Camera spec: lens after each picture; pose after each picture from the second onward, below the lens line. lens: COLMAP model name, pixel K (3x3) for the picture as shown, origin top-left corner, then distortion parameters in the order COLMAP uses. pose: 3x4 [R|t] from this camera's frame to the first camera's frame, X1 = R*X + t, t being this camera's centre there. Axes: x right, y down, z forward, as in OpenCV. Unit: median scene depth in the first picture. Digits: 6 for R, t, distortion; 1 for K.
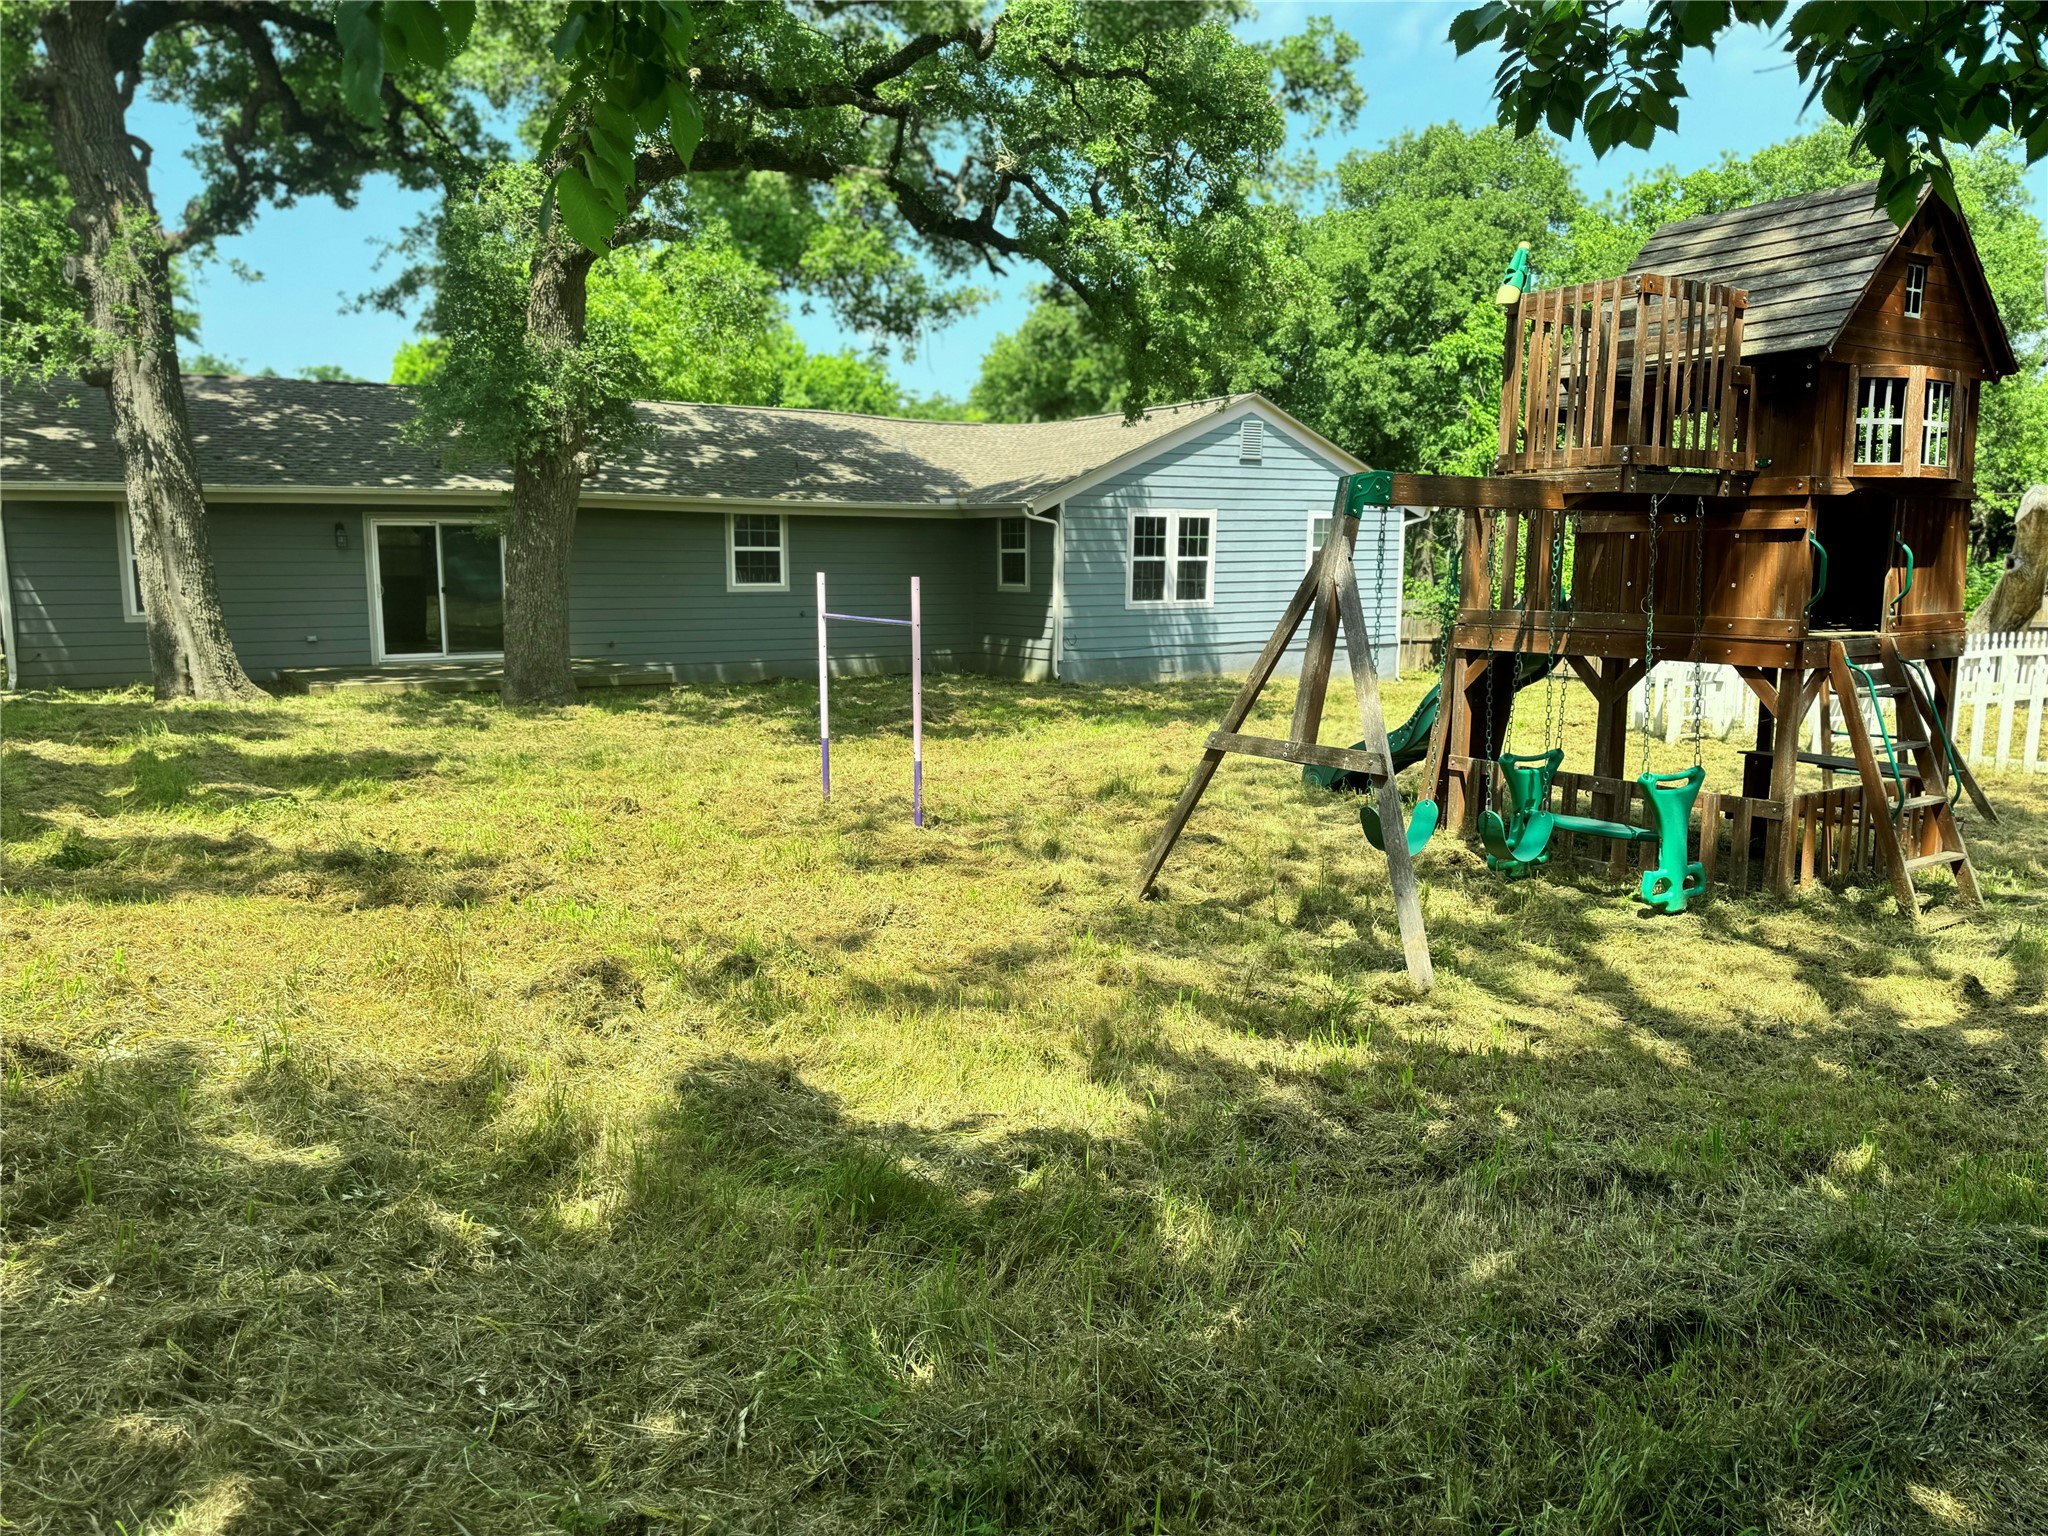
lens RADIAL K [[1448.5, 0, 1038.7], [0, 1448.5, 804.1], [0, 0, 1]] dist [0.047795, -0.061038]
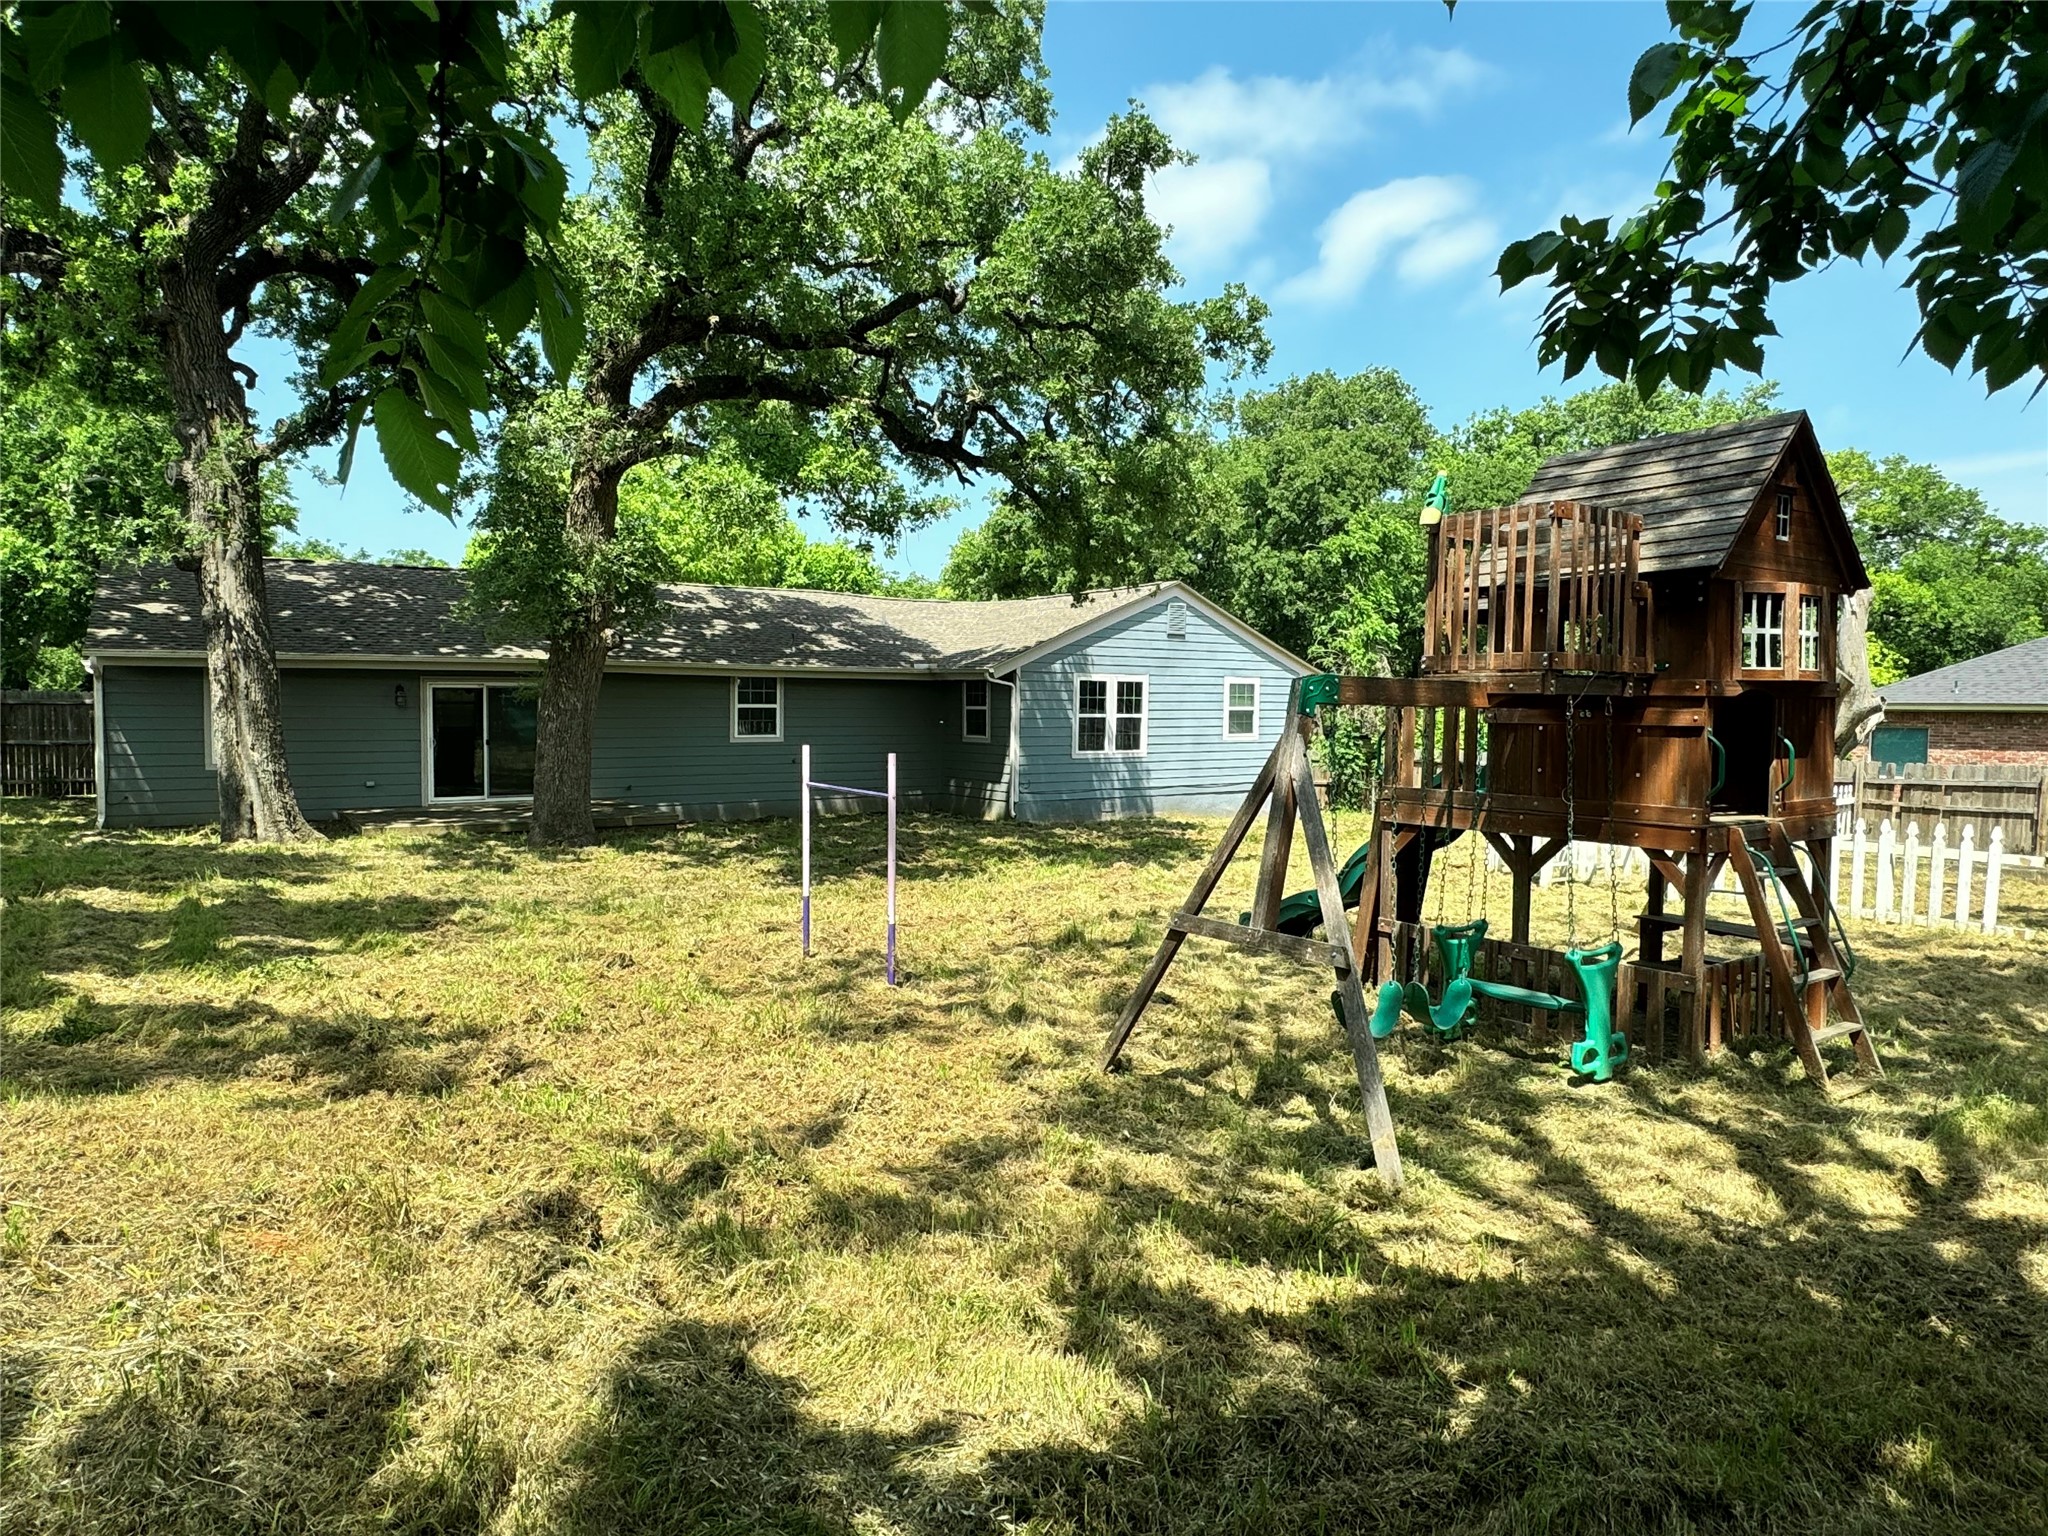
lens RADIAL K [[1202.1, 0, 1028.9], [0, 1202.1, 785.8], [0, 0, 1]] dist [-0.011361, 0.008132]
pose [[0.999575, 0.005358, 0.028664, -0.003887], [-0.002463, 0.994974, -0.100099, -0.020363], [-0.029056, 0.099986, 0.994565, 0.046724]]
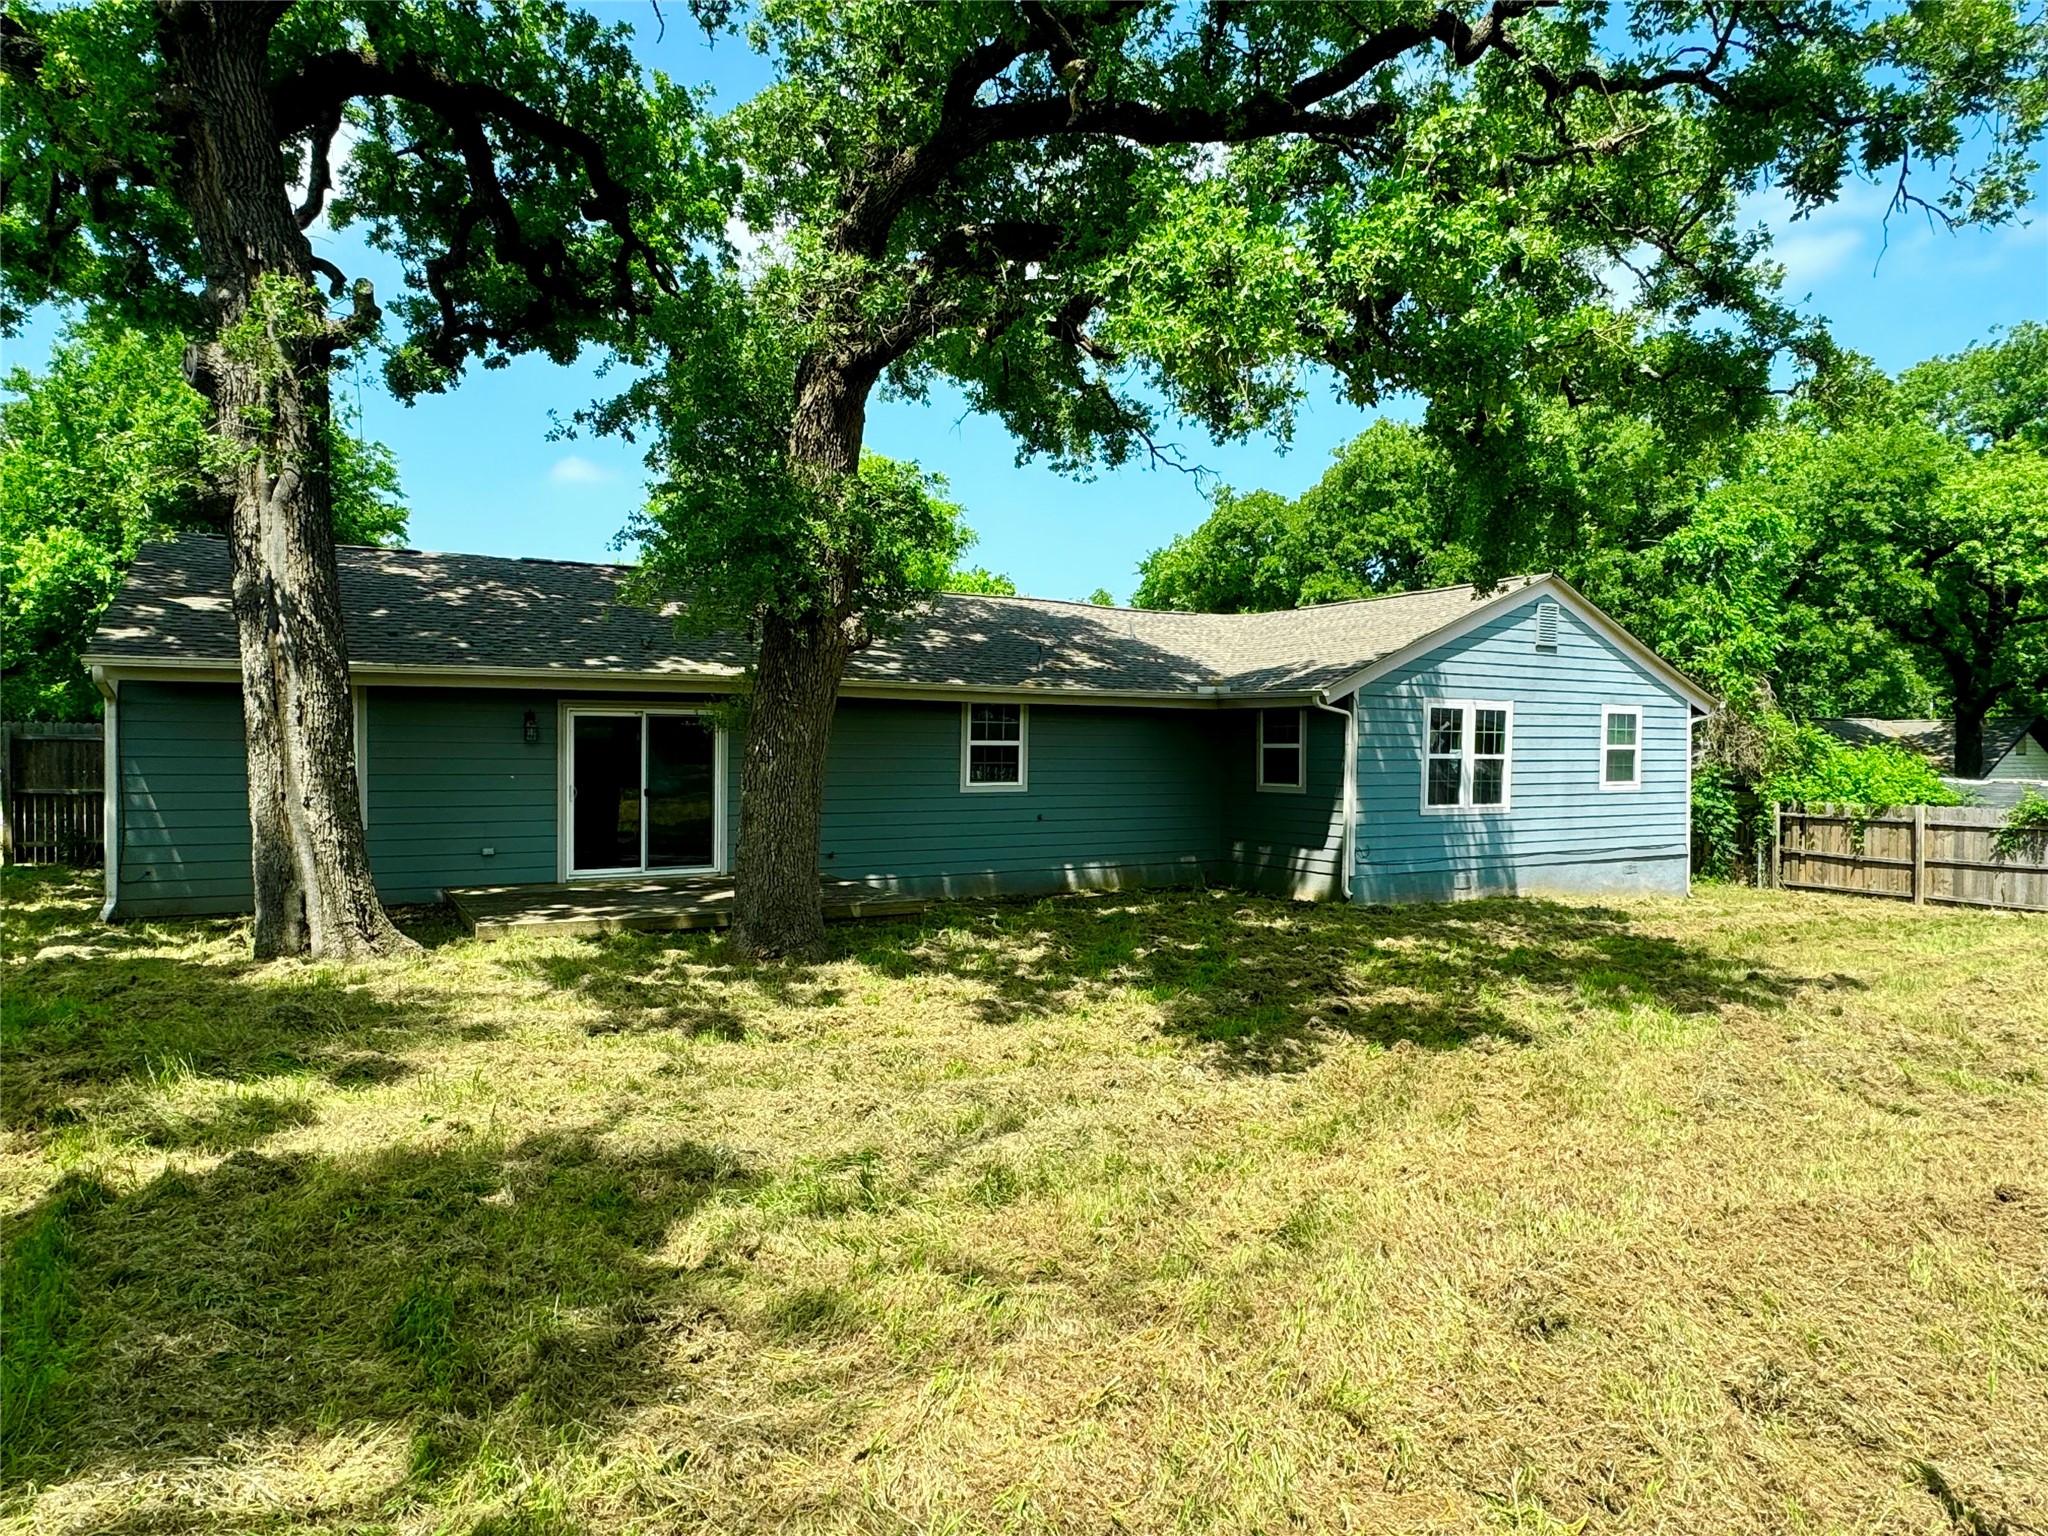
lens RADIAL K [[1202.1, 0, 1022.6], [0, 1202.1, 797.0], [0, 0, 1]] dist [-0.011361, 0.008132]
pose [[0.998643, 0.008274, -0.051423, -0.189251], [-0.014809, 0.991659, -0.128035, -0.070883], [0.049935, 0.128622, 0.990436, 0.398299]]
